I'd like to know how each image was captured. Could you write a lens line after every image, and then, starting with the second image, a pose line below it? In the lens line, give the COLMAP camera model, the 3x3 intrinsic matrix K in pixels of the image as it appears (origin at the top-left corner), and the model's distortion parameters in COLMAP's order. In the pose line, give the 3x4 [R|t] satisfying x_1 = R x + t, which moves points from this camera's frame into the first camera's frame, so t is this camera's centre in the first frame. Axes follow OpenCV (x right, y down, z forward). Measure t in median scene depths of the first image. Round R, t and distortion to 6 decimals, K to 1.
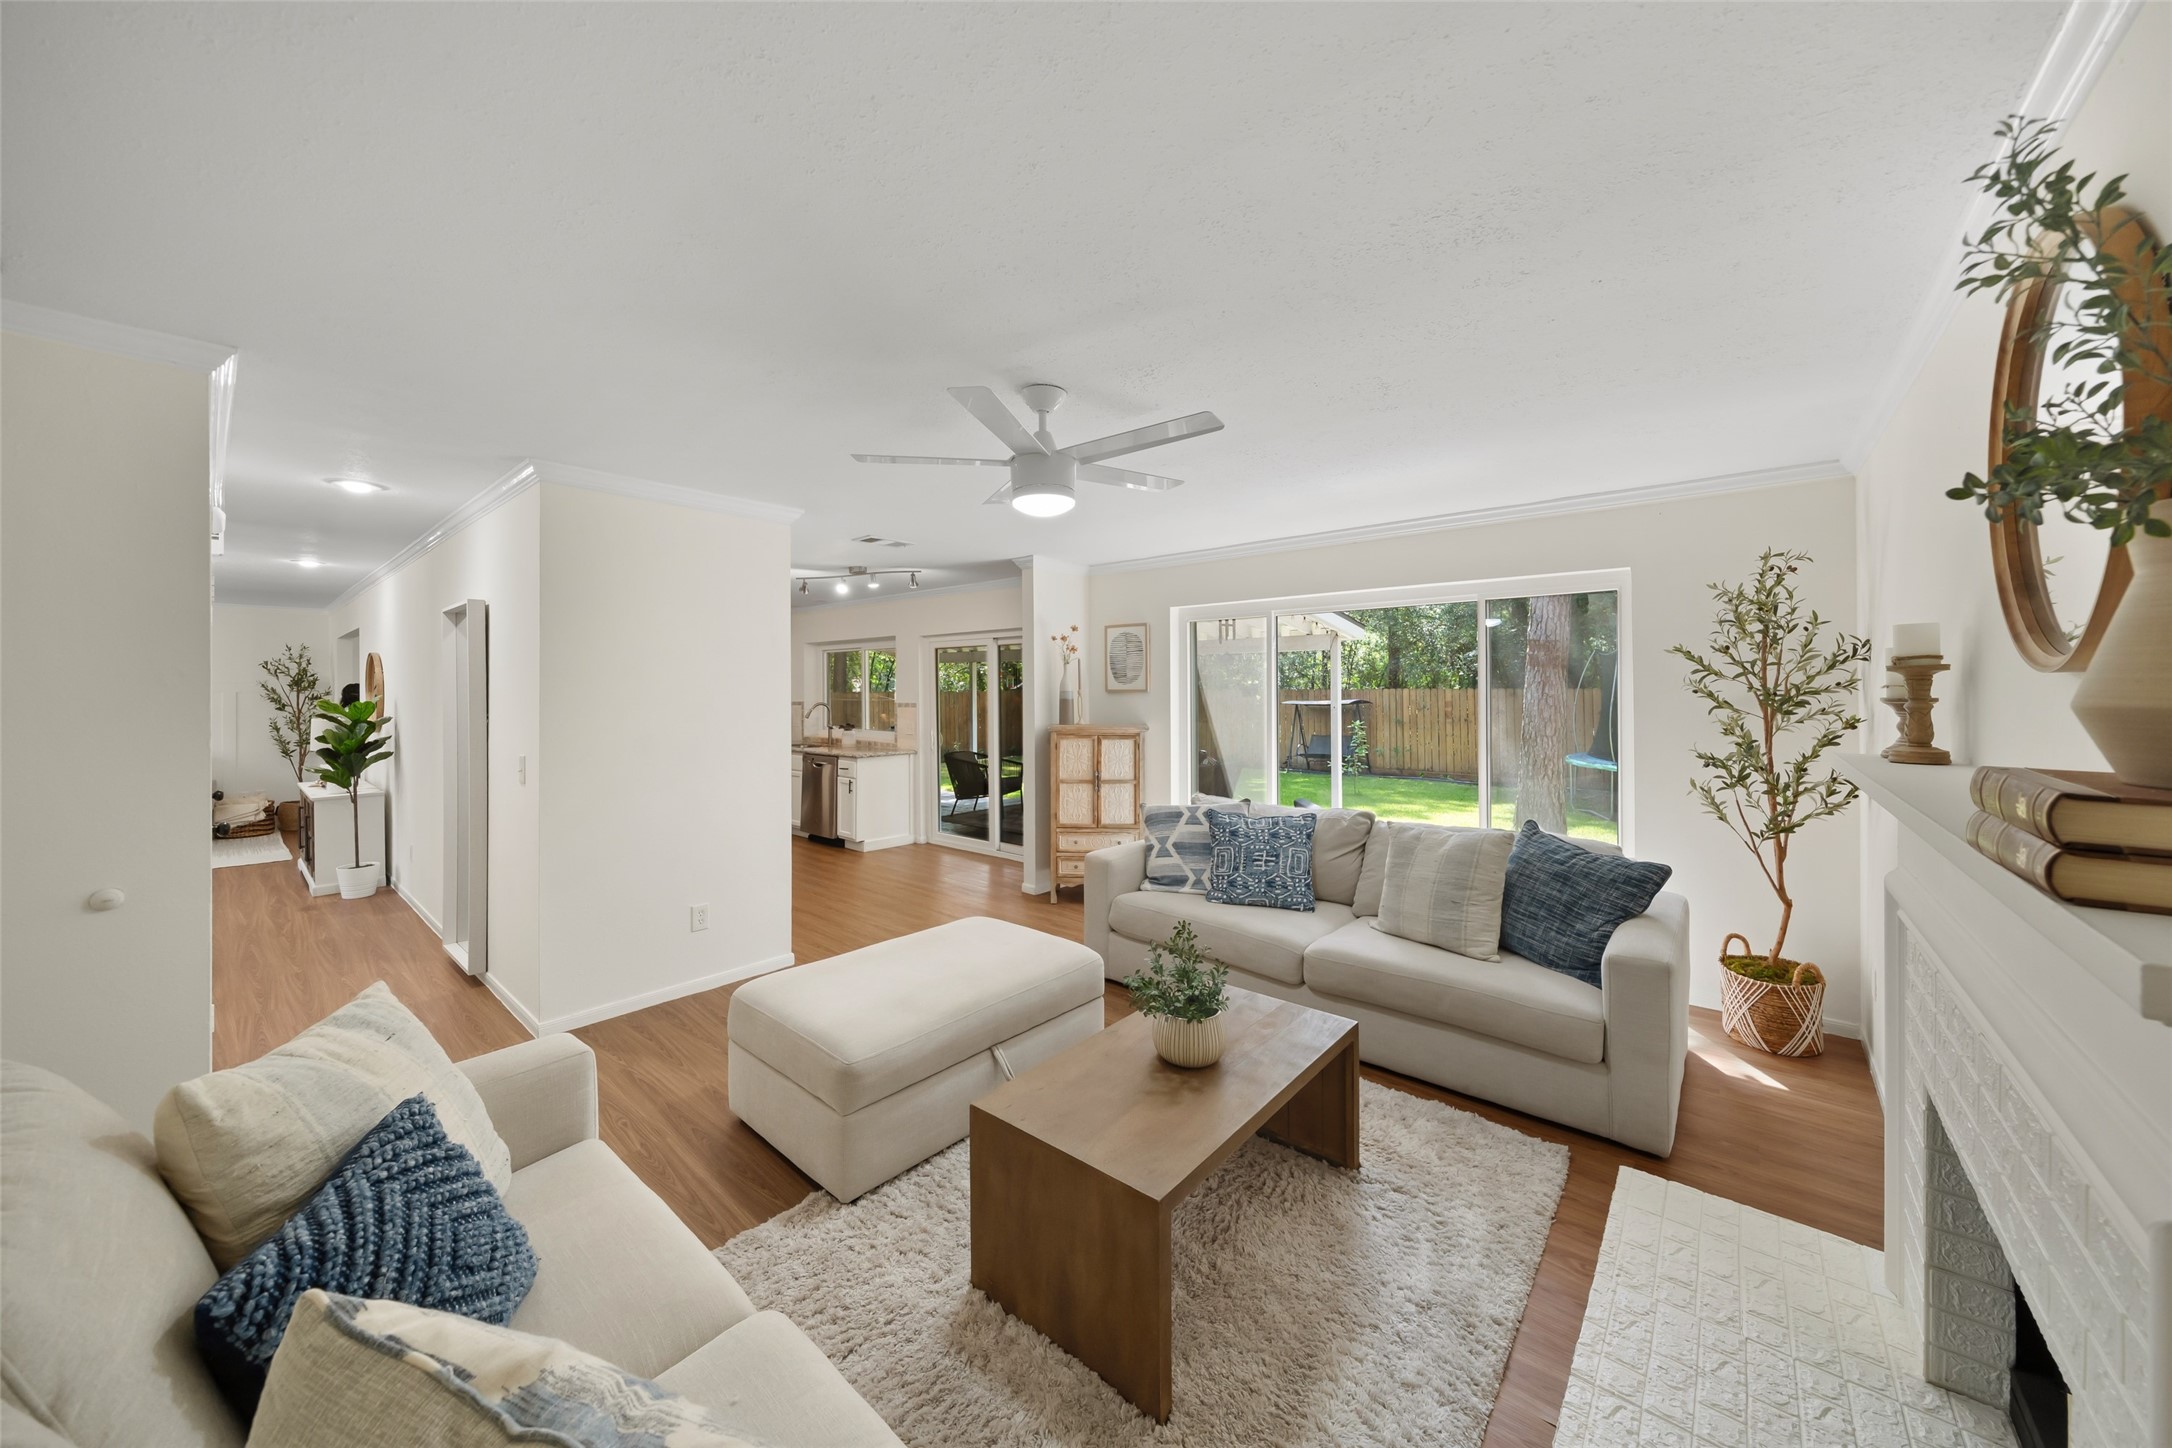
lens RADIAL K [[748.4, 0, 1086.2], [0, 748.4, 702.4], [0, 0, 1]] dist [-0.005292, -0.000088]
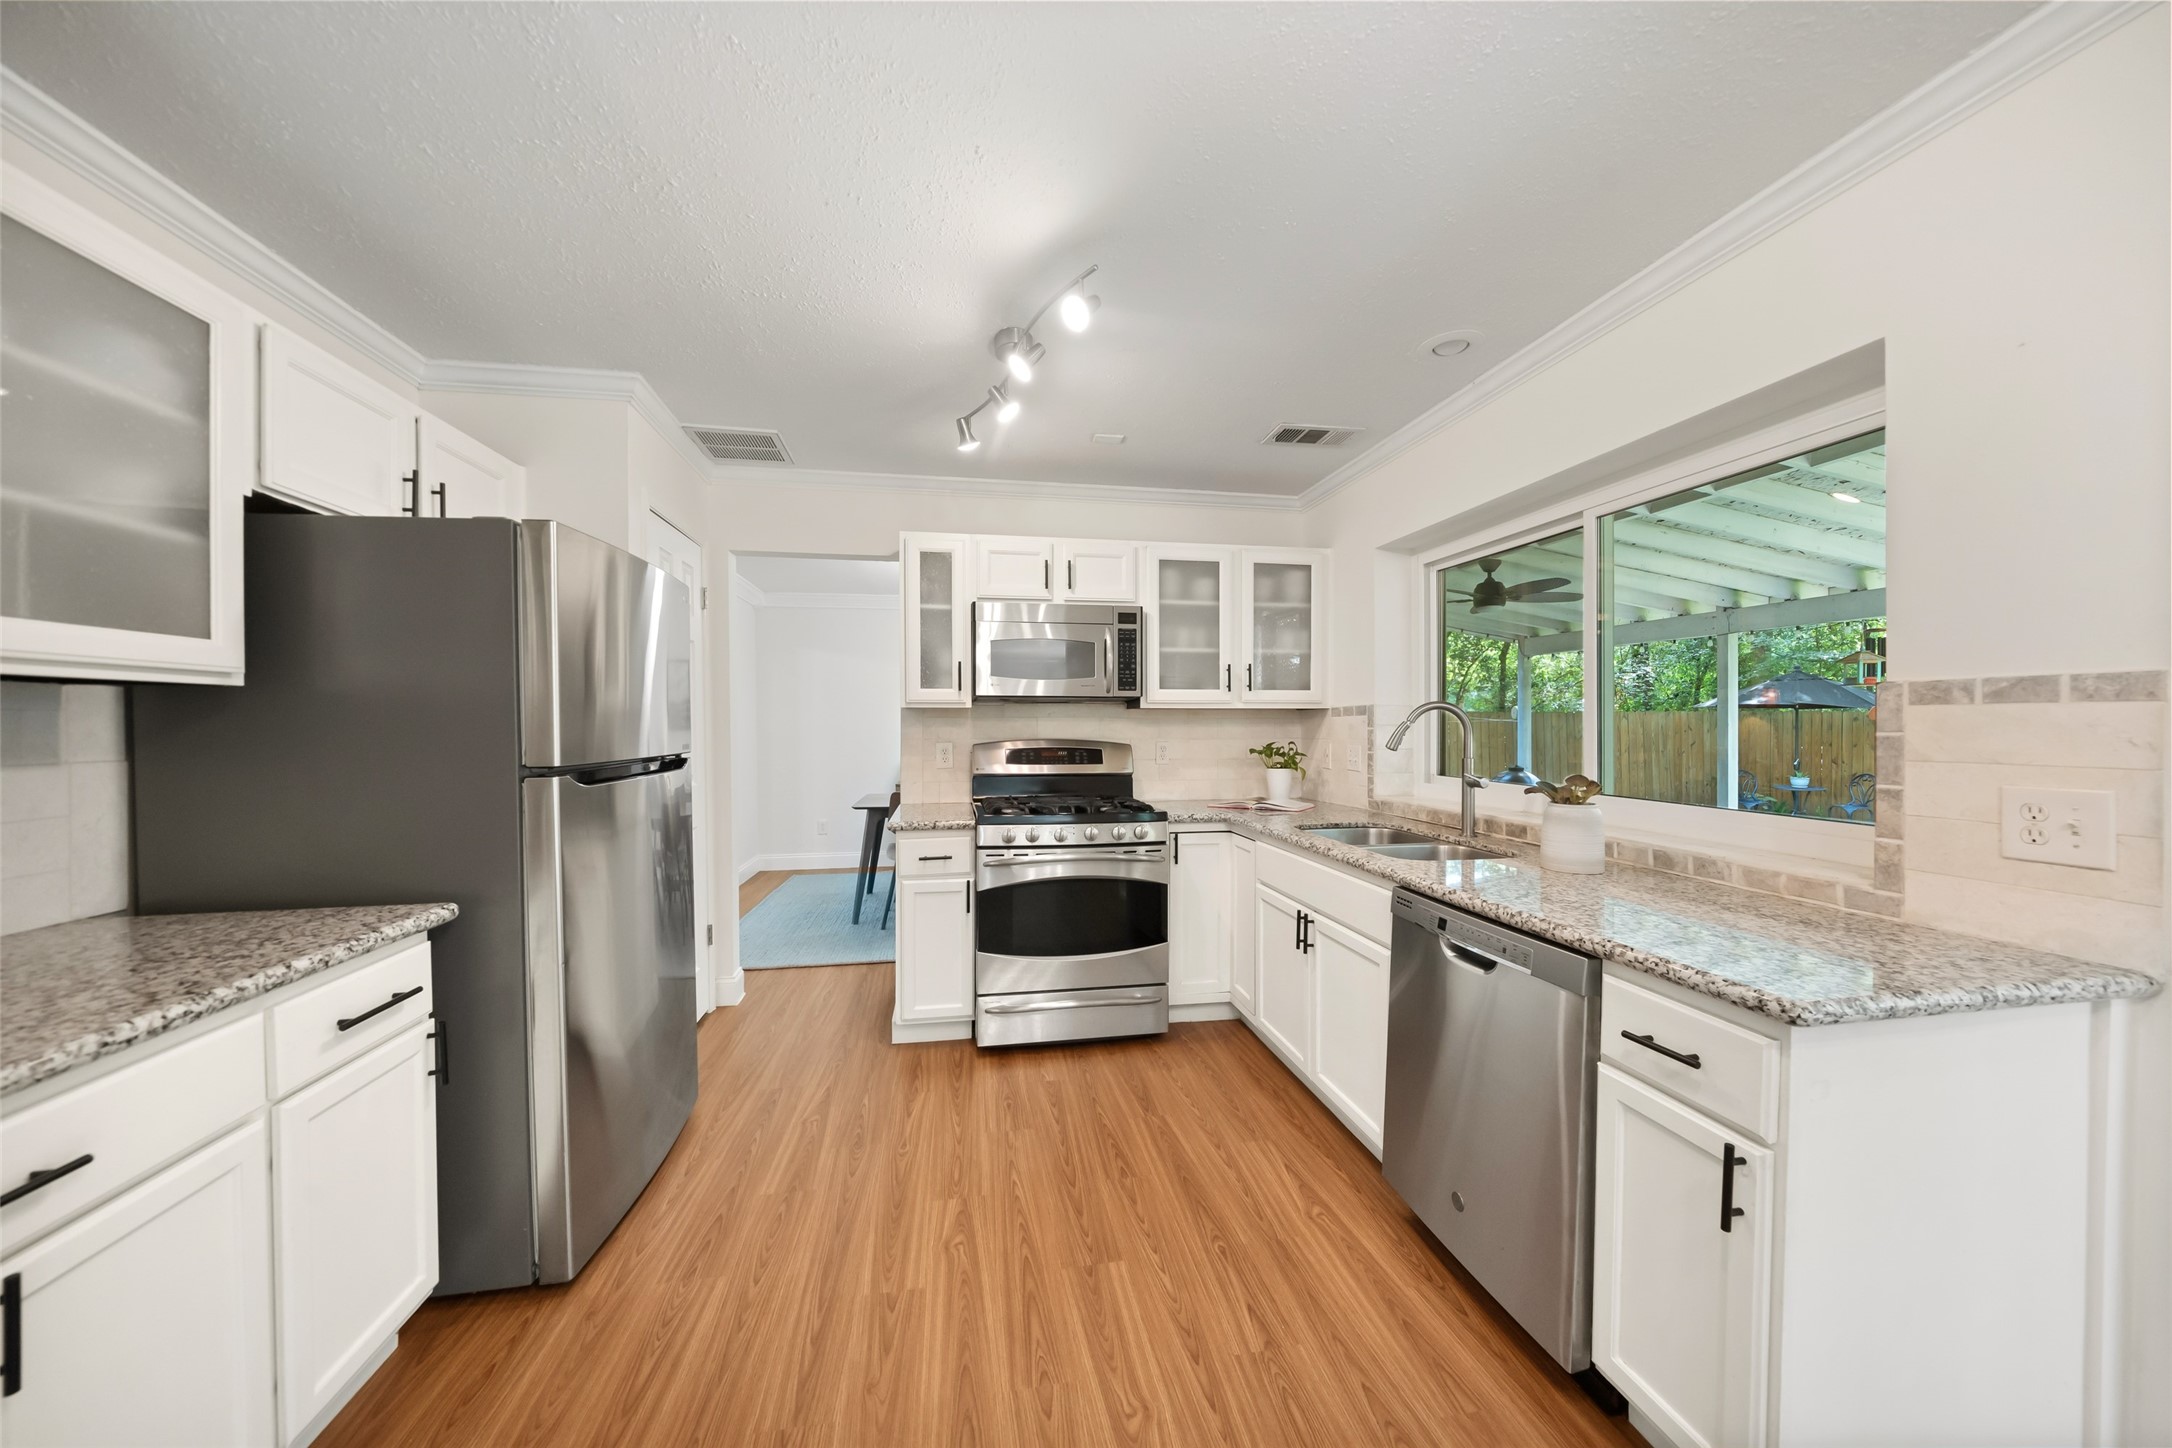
lens RADIAL K [[748.4, 0, 1093.1], [0, 748.4, 732.8], [0, 0, 1]] dist [-0.005292, -0.000088]
pose [[0.782430, 0.006020, -0.622709, -0.291029], [-0.002391, 0.999975, 0.006663, 0.012493], [0.622734, -0.003724, 0.782425, 0.709752]]
